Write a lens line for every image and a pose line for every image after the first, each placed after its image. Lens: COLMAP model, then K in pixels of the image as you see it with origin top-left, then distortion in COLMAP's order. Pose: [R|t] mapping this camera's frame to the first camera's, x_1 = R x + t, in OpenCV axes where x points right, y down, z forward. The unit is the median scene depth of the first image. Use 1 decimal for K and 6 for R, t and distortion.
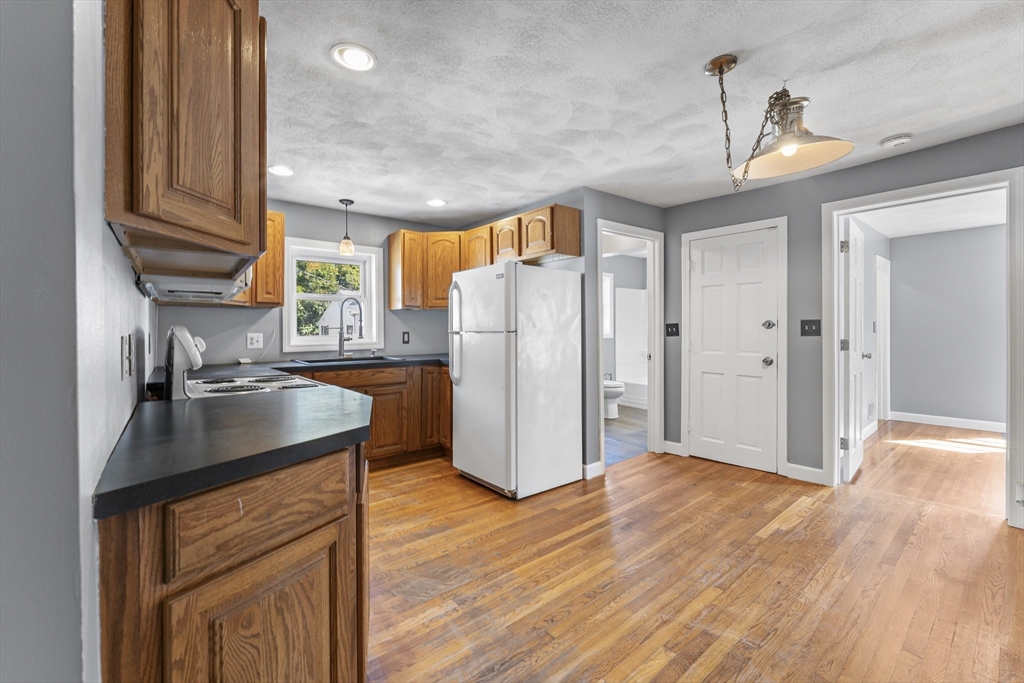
lens RADIAL K [[421.0, 0, 503.2], [0, 421.0, 328.6], [0, 0, 1]] dist [0.001518, -0.001440]
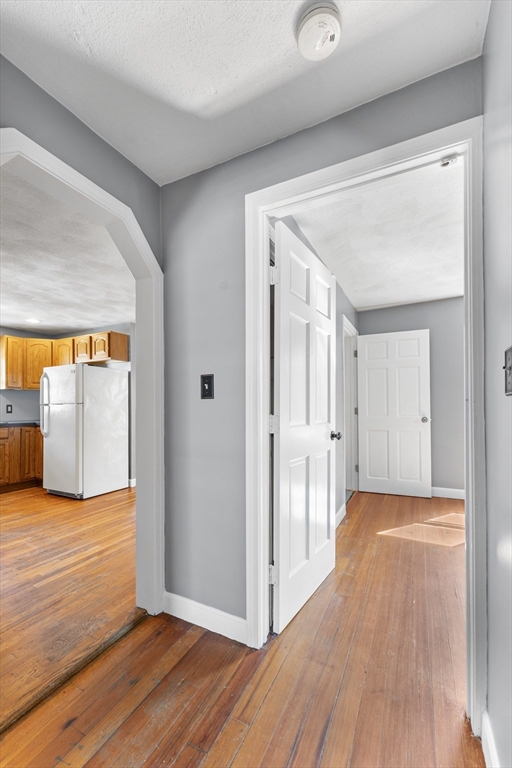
lens RADIAL K [[315.7, 0, 250.5], [0, 315.7, 403.5], [0, 0, 1]] dist [0.001518, -0.001440]
pose [[0.918297, 0.001102, 0.395890, 0.135276], [0.000937, 0.999987, -0.004956, 0.012283], [-0.395890, 0.004922, 0.918285, -0.437247]]
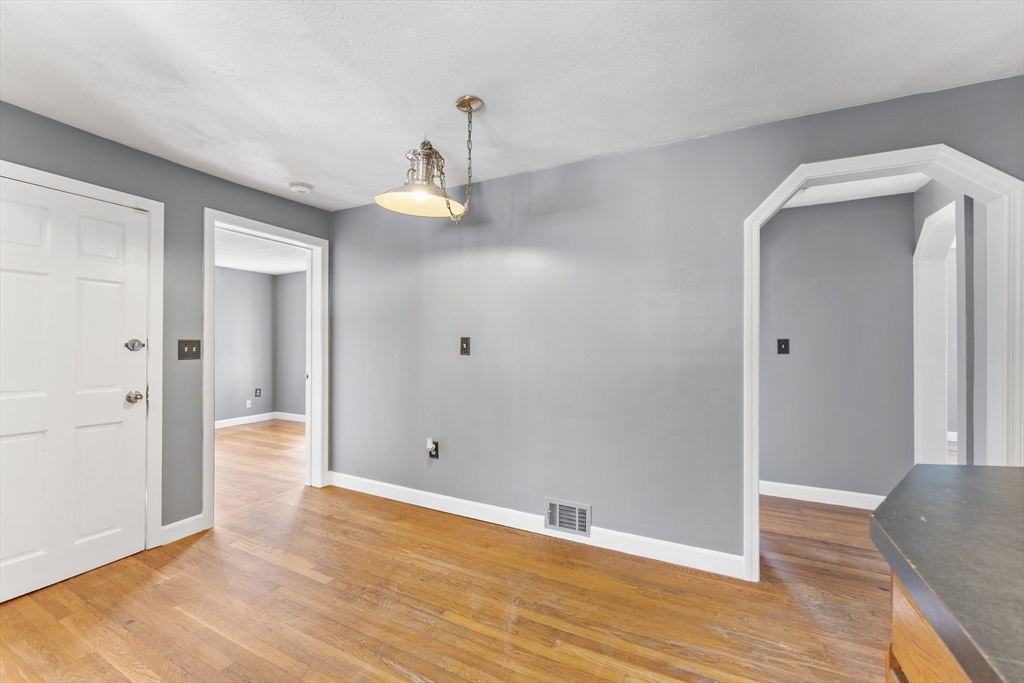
lens RADIAL K [[421.0, 0, 505.6], [0, 421.0, 344.8], [0, 0, 1]] dist [0.001518, -0.001440]
pose [[-0.389881, 0.006154, 0.920844, -0.270591], [-0.002860, 0.999965, -0.007894, -0.006394], [-0.920861, -0.005711, -0.389850, 0.724573]]
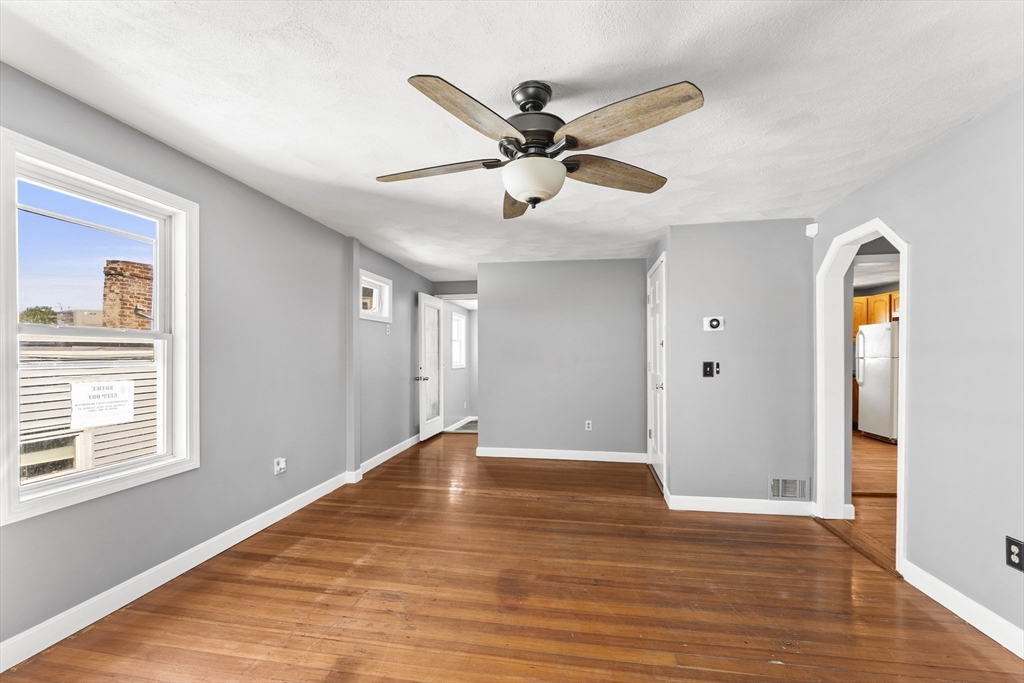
lens RADIAL K [[421.0, 0, 516.2], [0, 421.0, 361.2], [0, 0, 1]] dist [0.001518, -0.001440]
pose [[0.663296, 0.011003, -0.748276, 0.280719], [0.008030, 0.999730, 0.021818, -0.030132], [0.748314, -0.020481, 0.663029, -1.427136]]
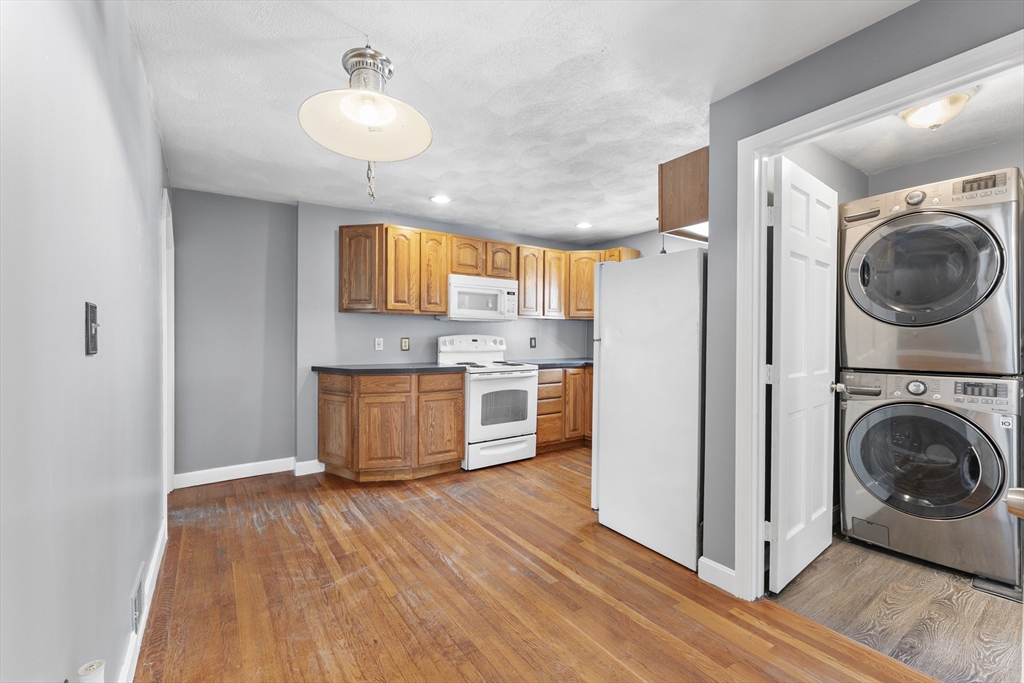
lens RADIAL K [[429.2, 0, 515.0], [0, 429.2, 344.3], [0, 0, 1]] dist [-0.003793, -0.000263]
pose [[-0.067076, 0.022605, -0.997492, 0.864984], [0.000839, 0.999744, 0.022600, -0.004399], [0.997748, 0.000679, -0.067078, 0.782671]]
